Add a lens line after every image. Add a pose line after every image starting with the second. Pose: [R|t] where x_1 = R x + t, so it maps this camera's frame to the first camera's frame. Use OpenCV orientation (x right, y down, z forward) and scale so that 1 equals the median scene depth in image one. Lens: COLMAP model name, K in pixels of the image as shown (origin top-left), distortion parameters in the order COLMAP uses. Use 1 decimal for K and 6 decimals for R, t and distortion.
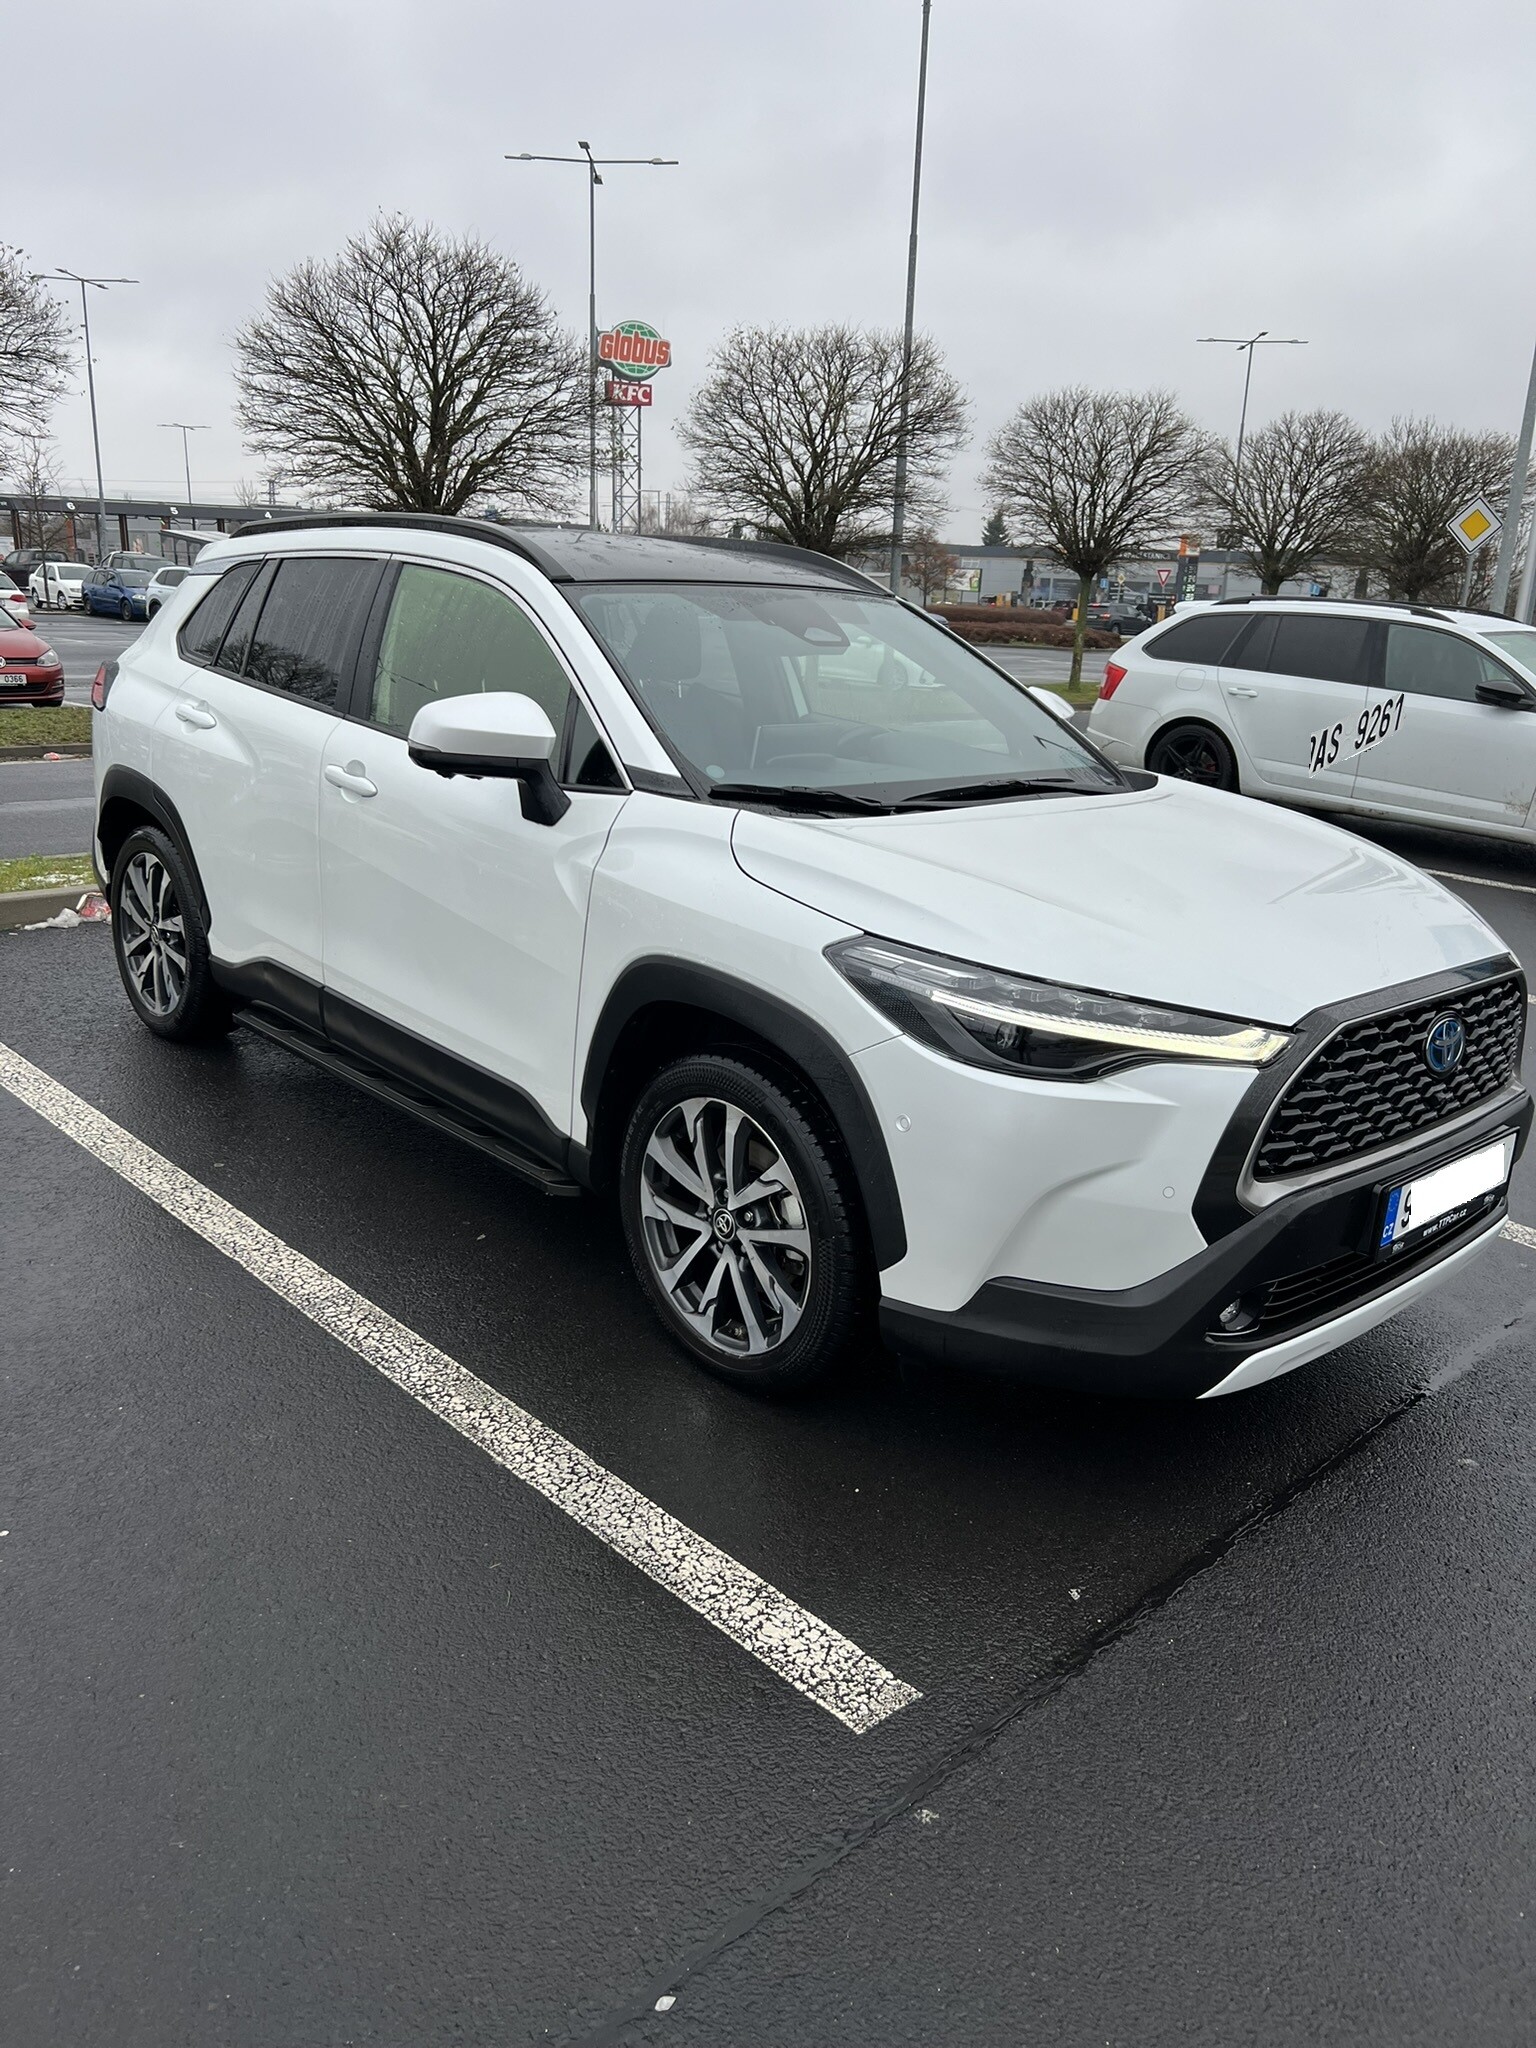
lens RADIAL K [[1587.1, 0, 768.0], [0, 1587.1, 1024.0], [0, 0, 1]] dist [0.058554, -0.003753]
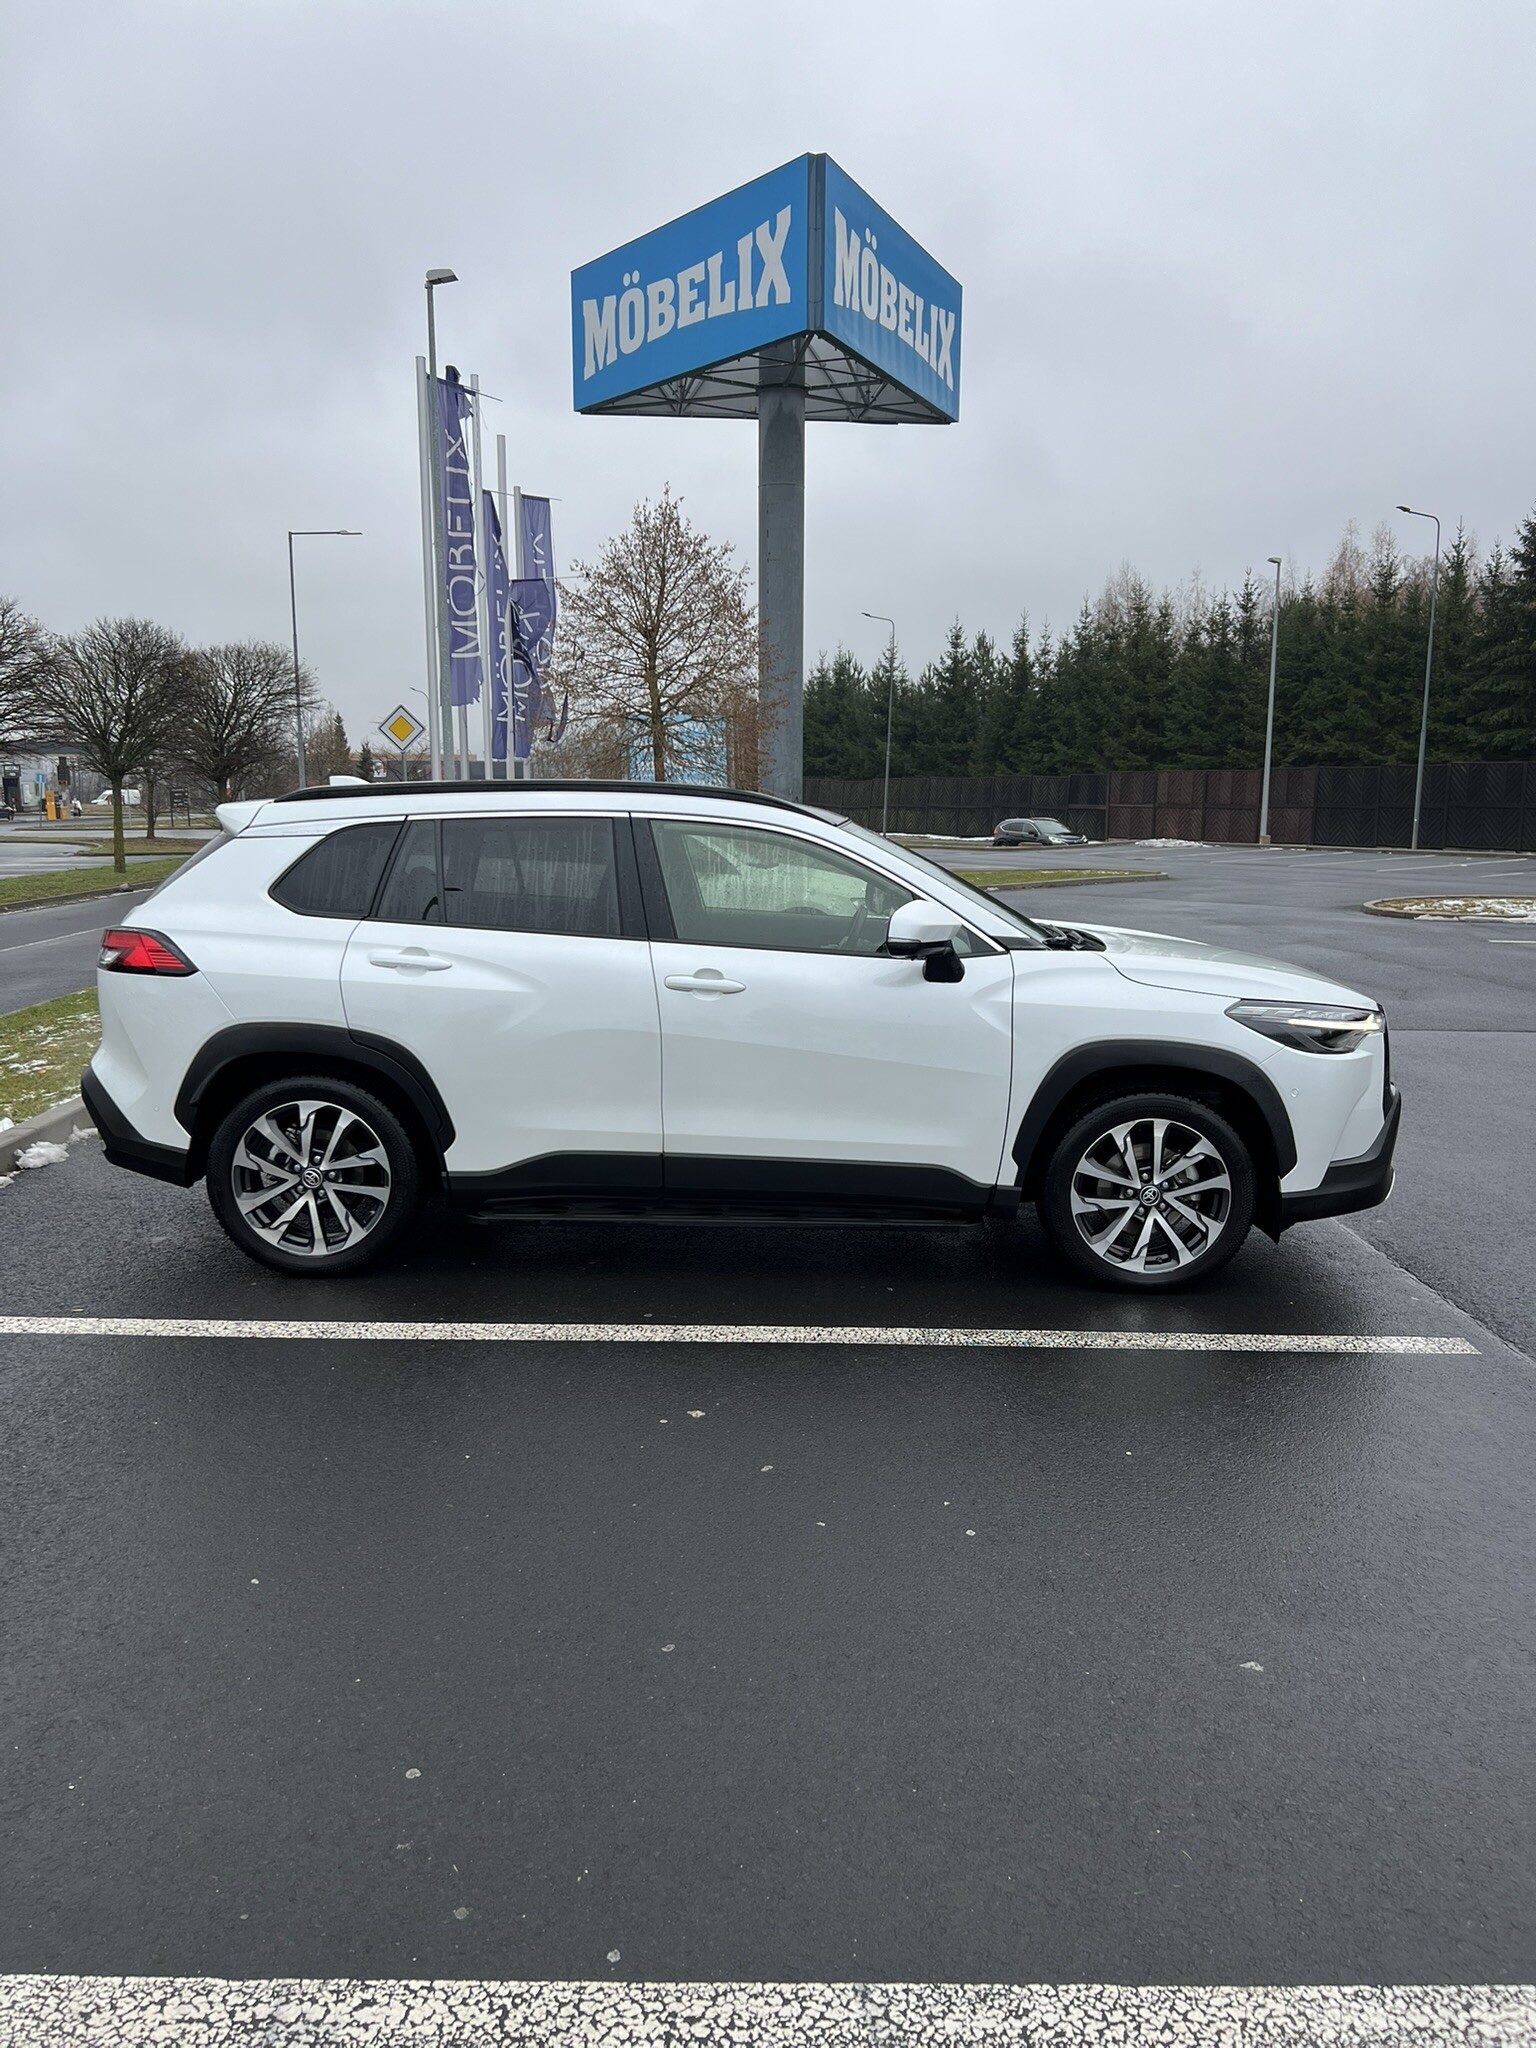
lens RADIAL K [[1604.8, 0, 745.3], [0, 1604.8, 1019.9], [0, 0, 1]] dist [0.038714, -0.053520]
pose [[0.681440, -0.153235, 0.715653, -1.458234], [0.229688, 0.973210, -0.010324, -0.128351], [-0.694898, 0.171412, 0.698380, 0.092222]]
